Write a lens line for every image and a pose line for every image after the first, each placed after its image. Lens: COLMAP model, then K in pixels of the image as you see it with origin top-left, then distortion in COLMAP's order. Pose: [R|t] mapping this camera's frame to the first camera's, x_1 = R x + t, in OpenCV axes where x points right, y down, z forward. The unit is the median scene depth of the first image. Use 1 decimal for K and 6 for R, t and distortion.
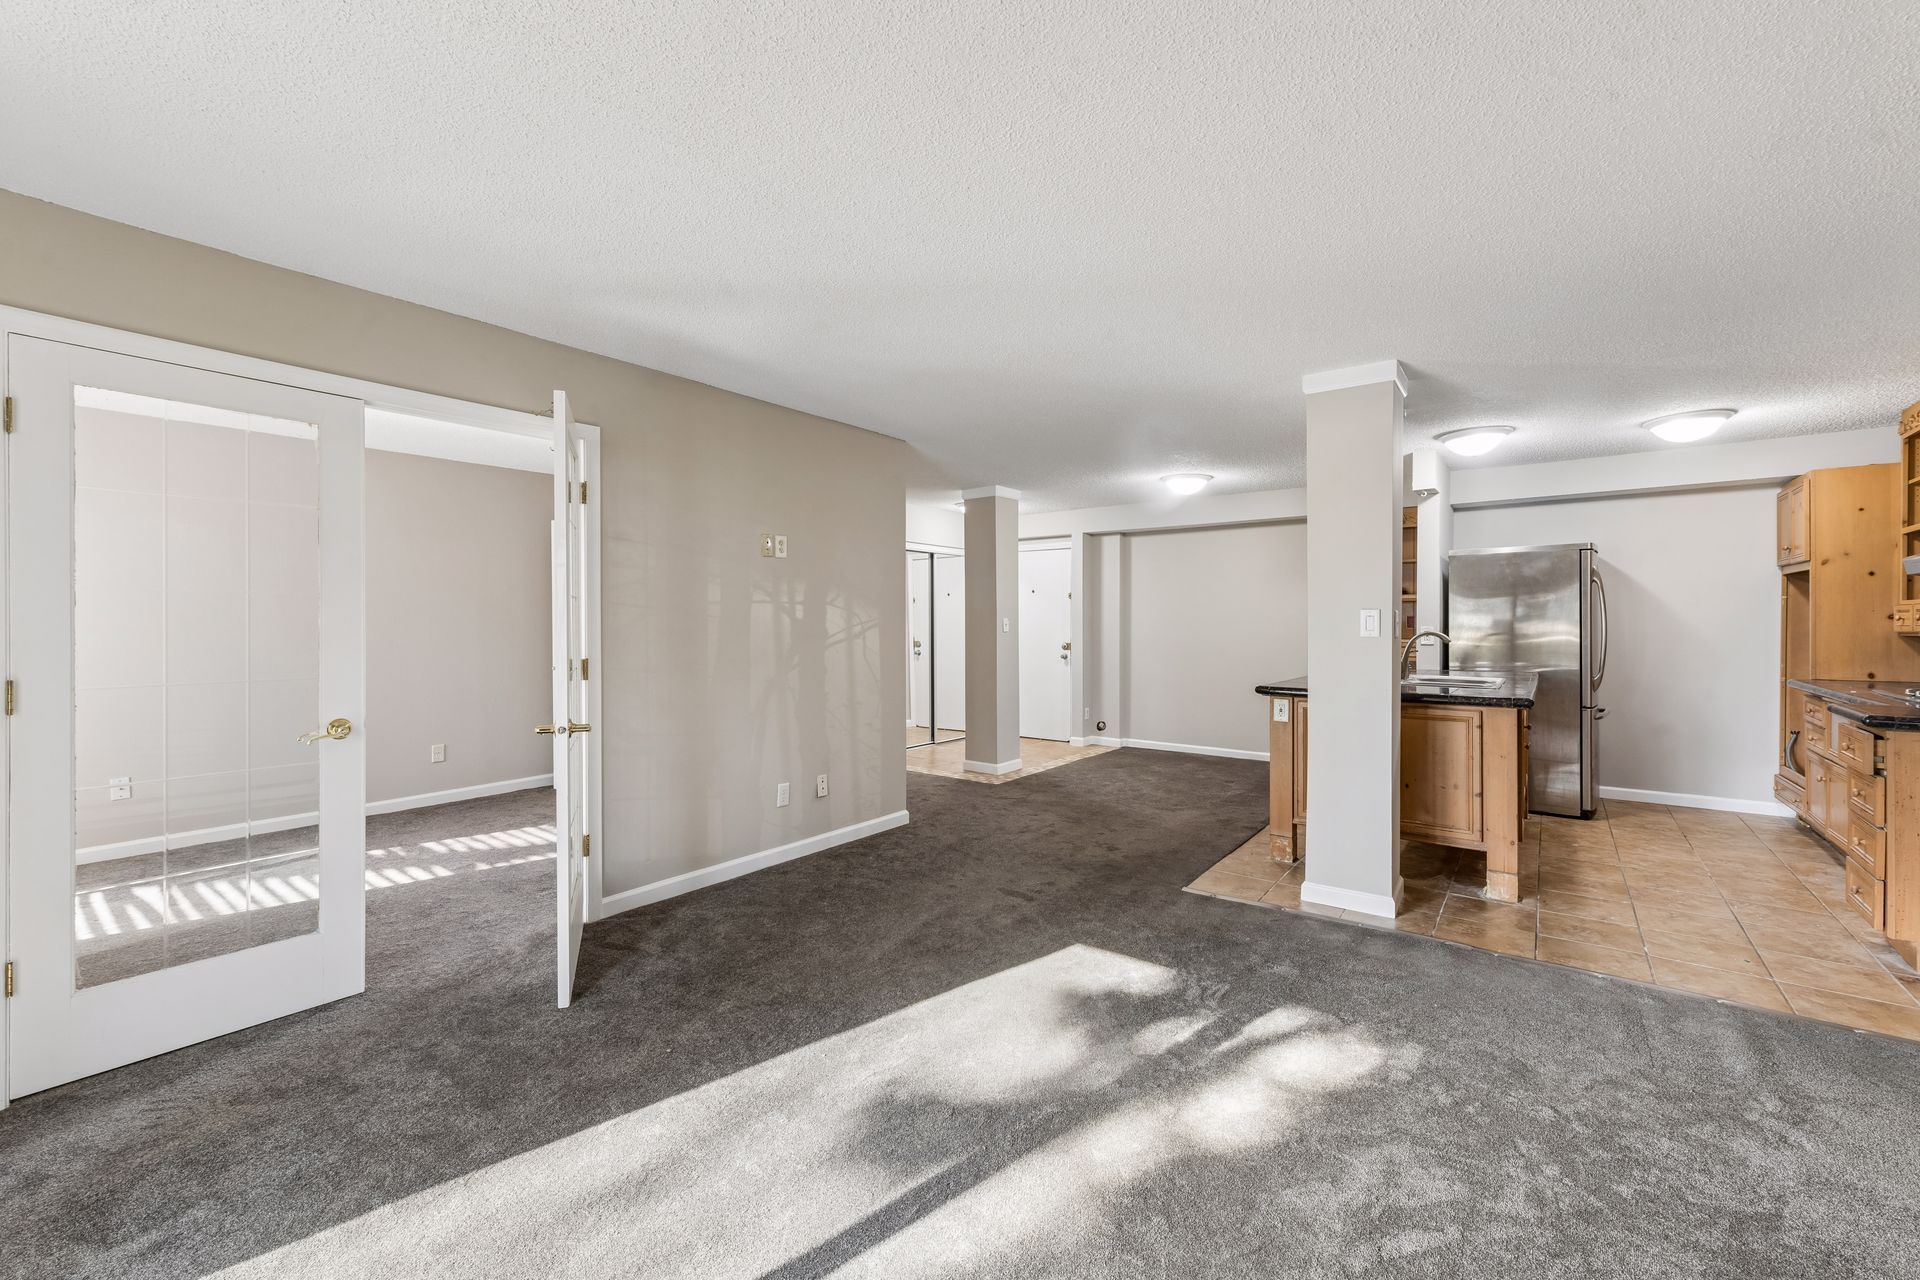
lens RADIAL K [[787.7, 0, 940.1], [0, 787.7, 628.6], [0, 0, 1]] dist [0.001713, -0.000083]
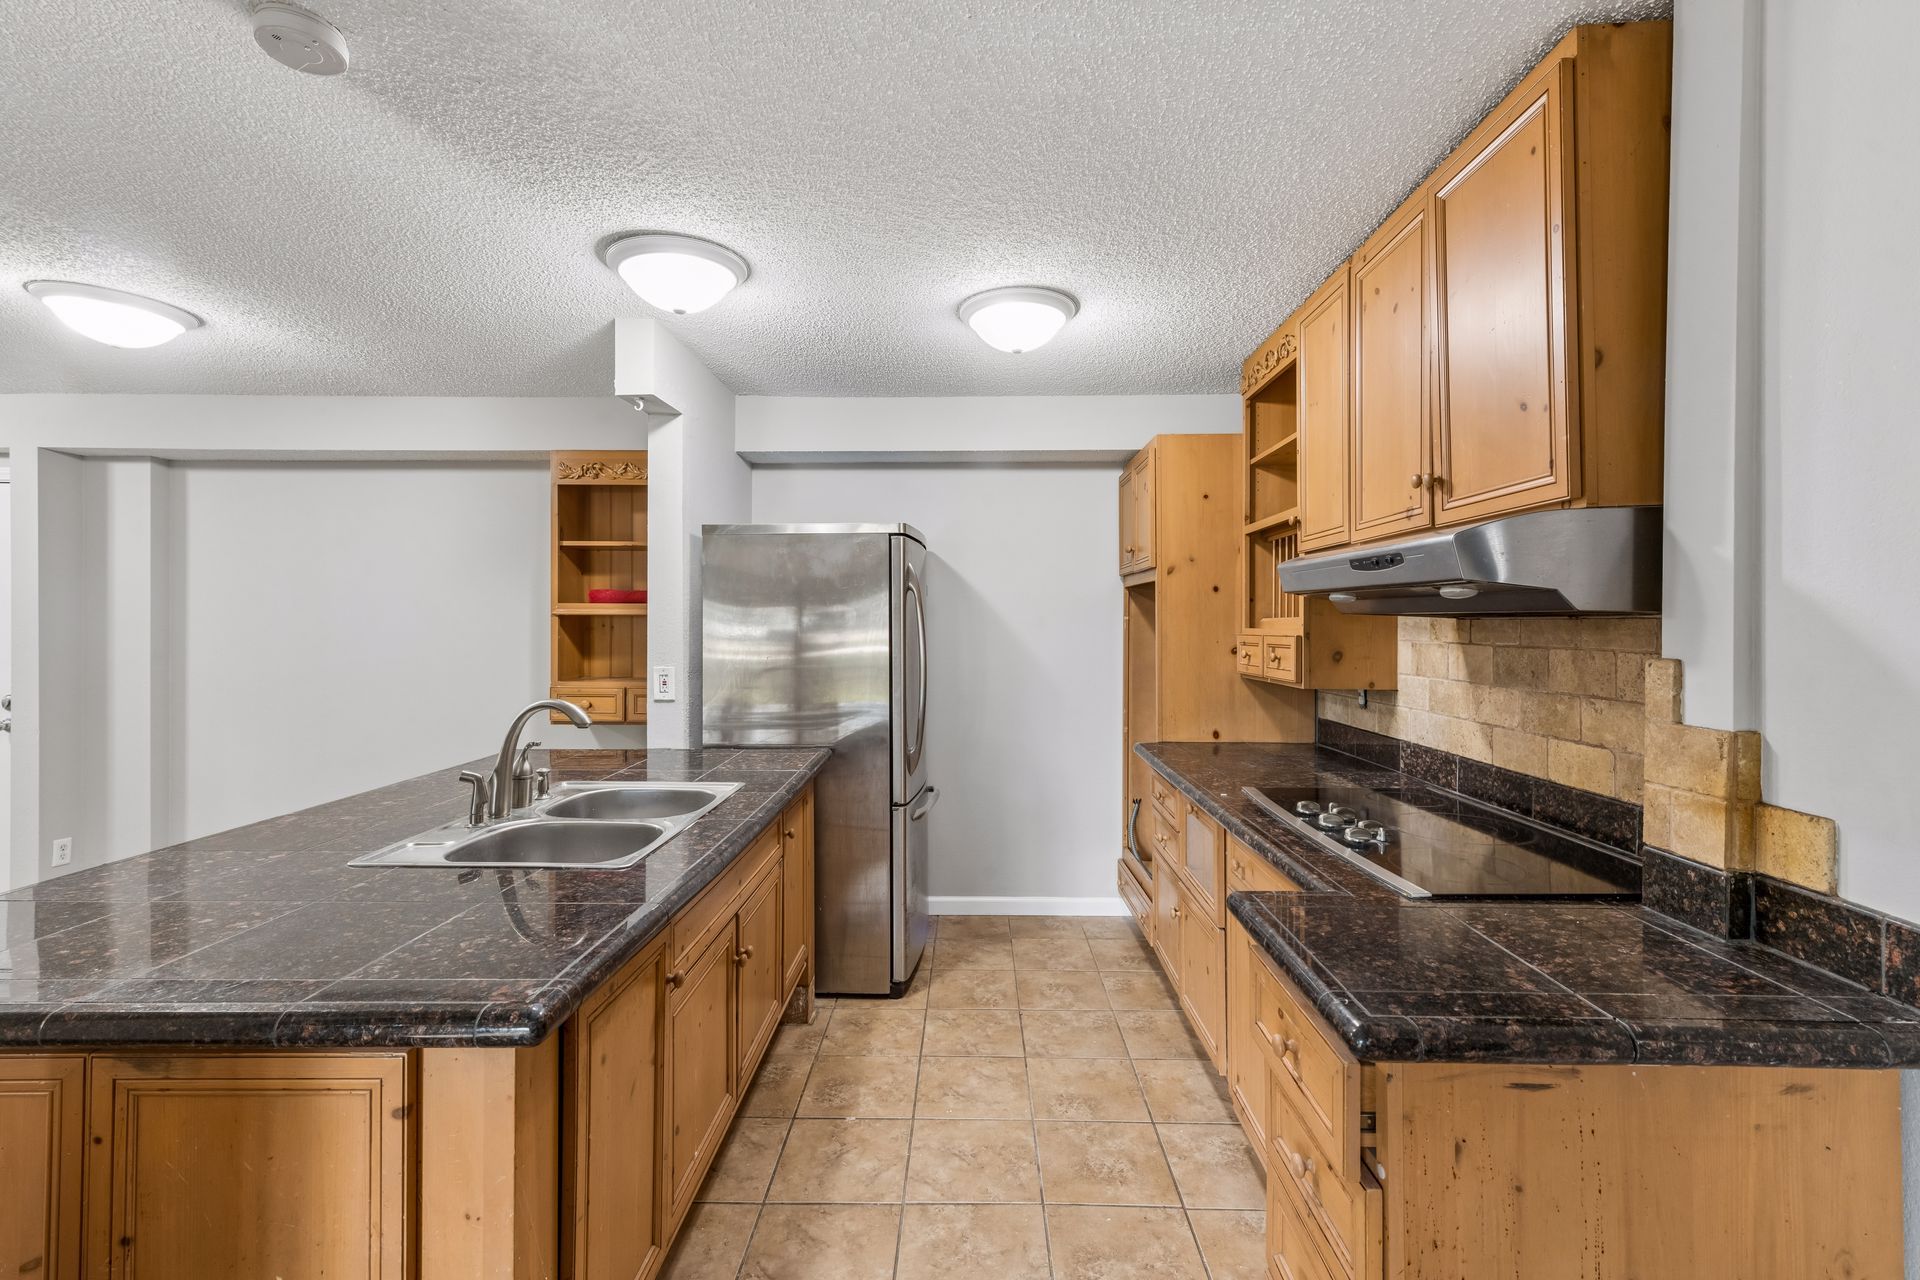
lens RADIAL K [[829.8, 0, 975.2], [0, 829.8, 624.2], [0, 0, 1]] dist [0.011195, -0.001062]
pose [[0.788671, 0.002206, 0.614812, 0.487399], [0.001939, 0.999980, -0.006075, -0.030032], [-0.614813, 0.005984, 0.788650, 0.480512]]
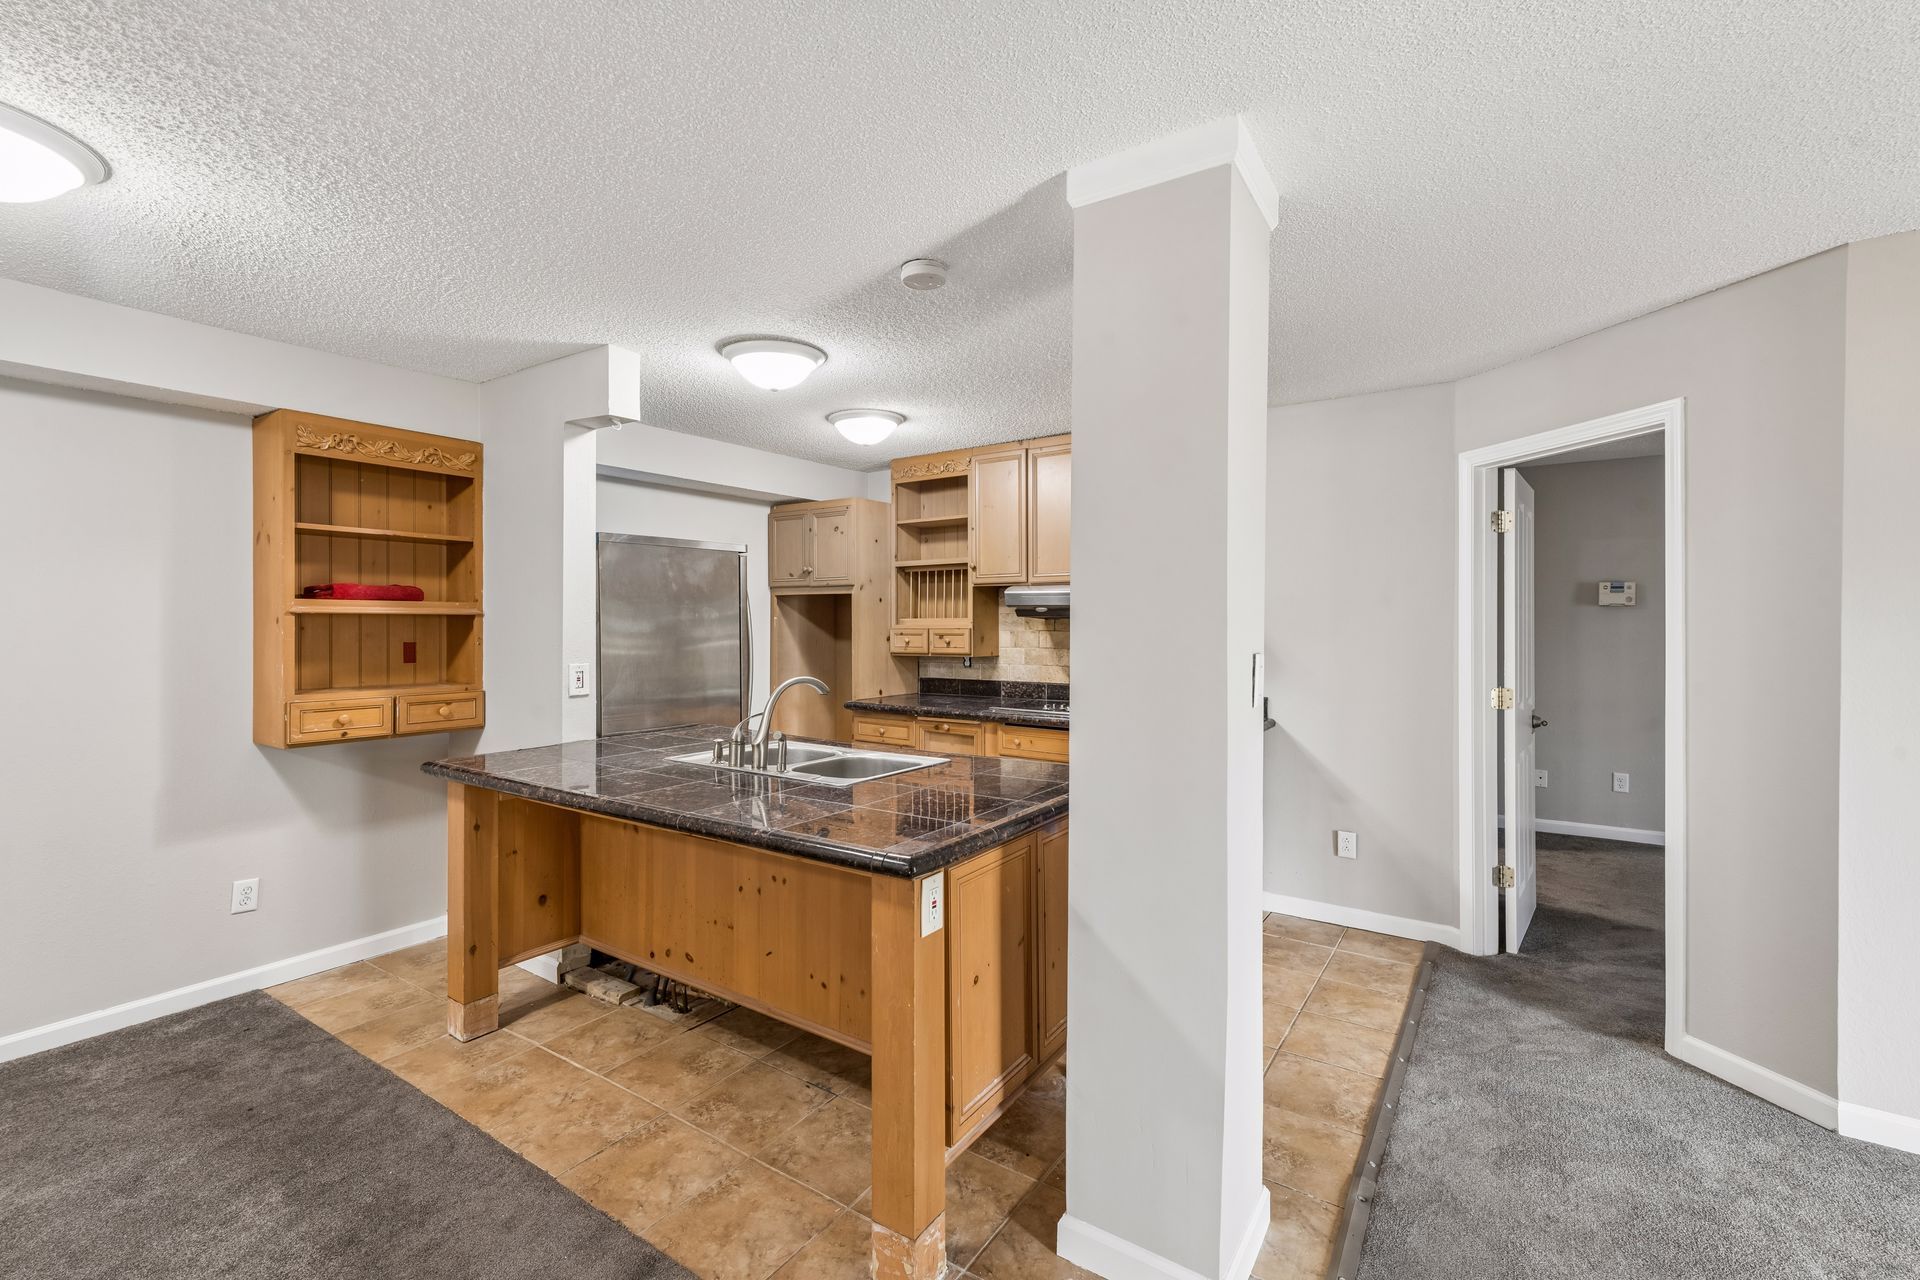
lens RADIAL K [[829.8, 0, 951.4], [0, 829.8, 623.1], [0, 0, 1]] dist [0.011195, -0.001062]
pose [[-0.074182, 0.001872, 0.997243, 0.013387], [0.010317, 0.999946, -0.001109, -0.030443], [-0.997191, 0.010207, -0.074197, 0.861493]]
